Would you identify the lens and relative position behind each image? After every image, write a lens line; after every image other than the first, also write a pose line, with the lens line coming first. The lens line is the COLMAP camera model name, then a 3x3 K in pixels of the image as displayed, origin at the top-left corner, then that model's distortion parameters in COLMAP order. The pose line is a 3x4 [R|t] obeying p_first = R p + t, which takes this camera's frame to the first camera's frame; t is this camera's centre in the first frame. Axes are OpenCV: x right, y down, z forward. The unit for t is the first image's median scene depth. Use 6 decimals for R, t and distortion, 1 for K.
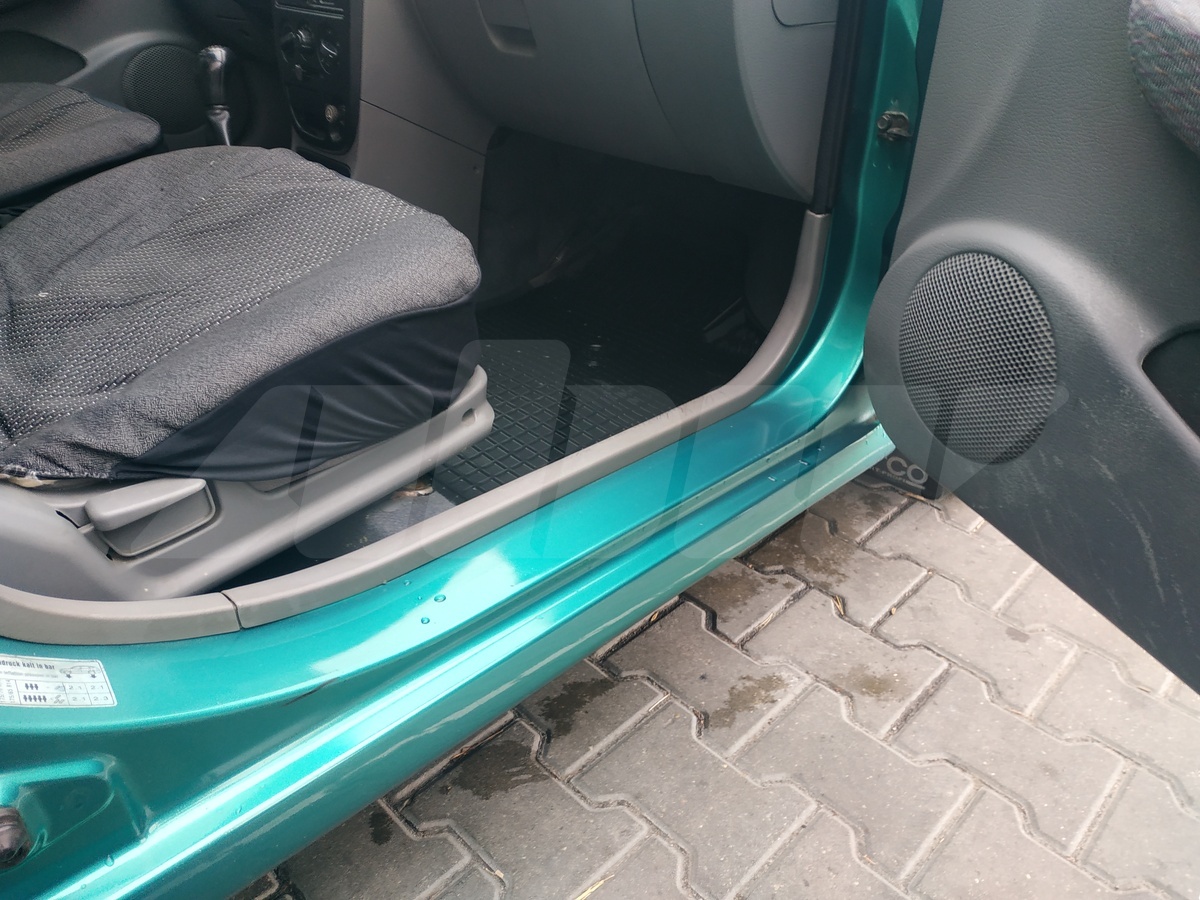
lens RADIAL K [[871.7, 0, 600.0], [0, 871.7, 450.0], [0, 0, 1]] dist [0.003292, -0.026474]
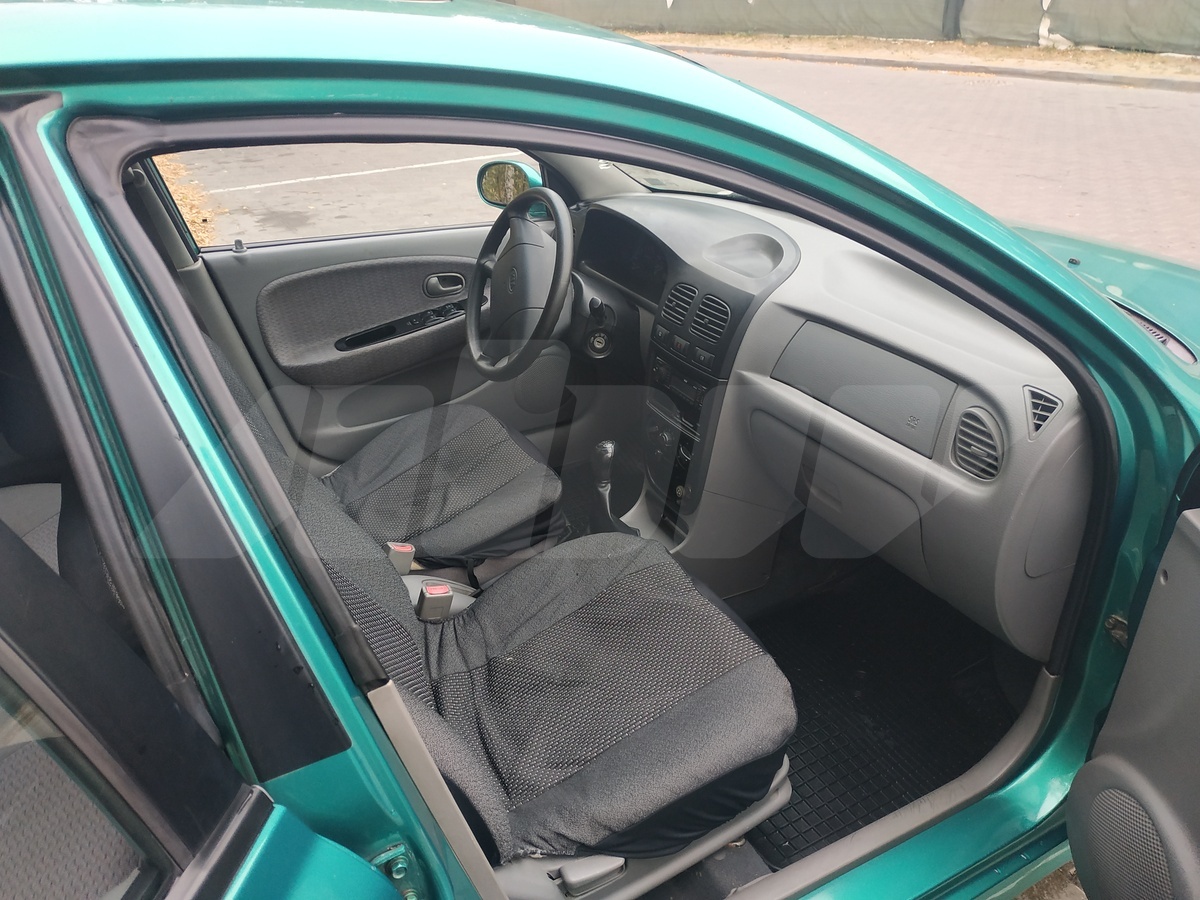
lens RADIAL K [[871.7, 0, 600.0], [0, 871.7, 450.0], [0, 0, 1]] dist [0.003292, -0.026474]
pose [[0.962673, 0.093802, -0.253894, -0.115490], [-0.108761, 0.993026, -0.045502, -0.501991], [0.247856, 0.071417, 0.966161, -0.509772]]
